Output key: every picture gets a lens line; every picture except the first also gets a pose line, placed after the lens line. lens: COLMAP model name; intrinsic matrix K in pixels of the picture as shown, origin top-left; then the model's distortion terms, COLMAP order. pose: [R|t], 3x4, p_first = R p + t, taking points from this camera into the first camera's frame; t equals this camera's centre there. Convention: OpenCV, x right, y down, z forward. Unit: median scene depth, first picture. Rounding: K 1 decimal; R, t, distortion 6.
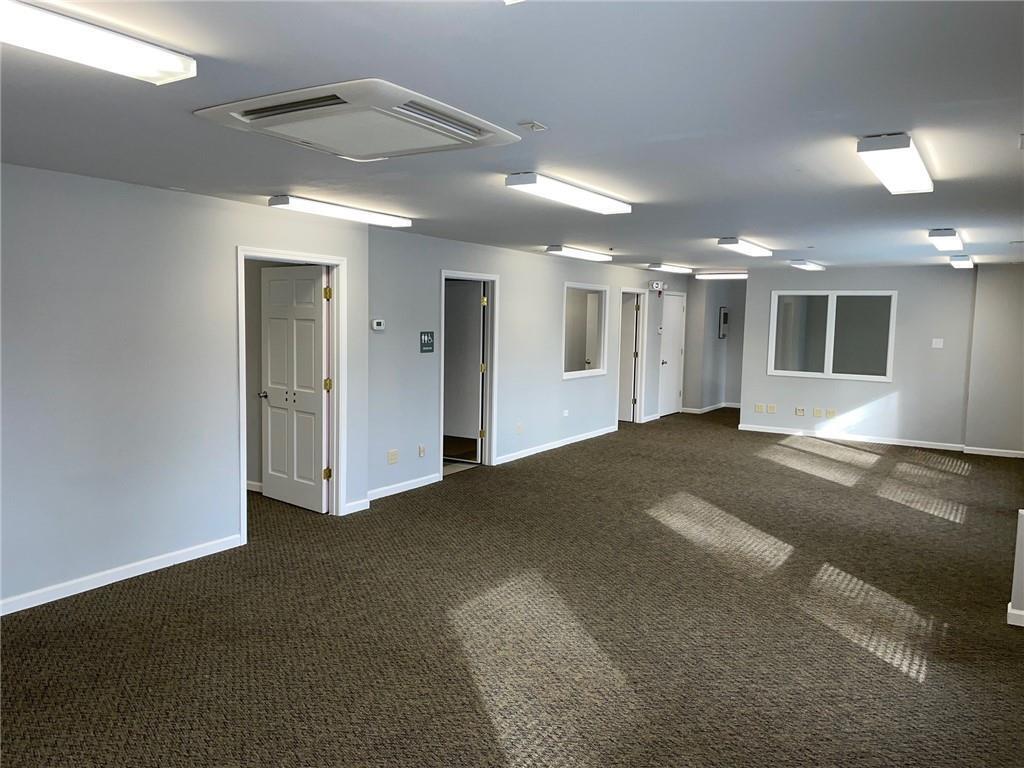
lens RADIAL K [[771.7, 0, 512.0], [0, 771.7, 384.0], [0, 0, 1]] dist [0.084219, -0.133356]
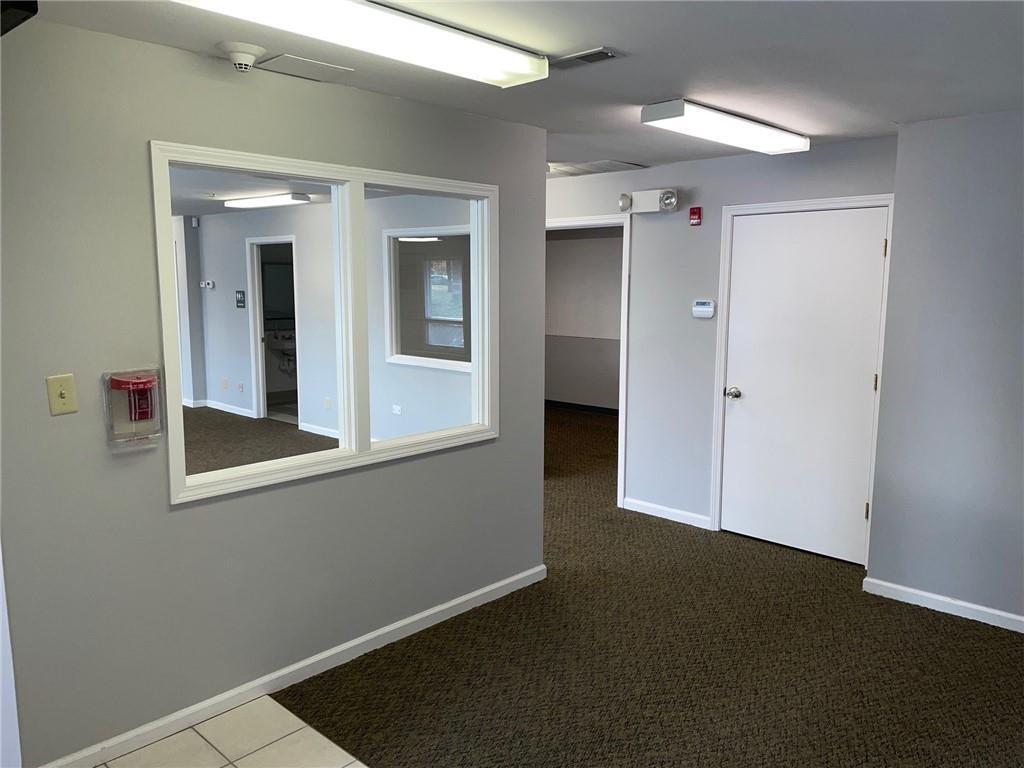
lens RADIAL K [[771.7, 0, 512.0], [0, 771.7, 384.0], [0, 0, 1]] dist [0.084219, -0.133356]
pose [[-0.191695, 0.107487, -0.975551, 1.010682], [-0.098805, 0.986821, 0.128144, -0.120757], [0.976468, 0.120954, -0.178548, 1.632510]]
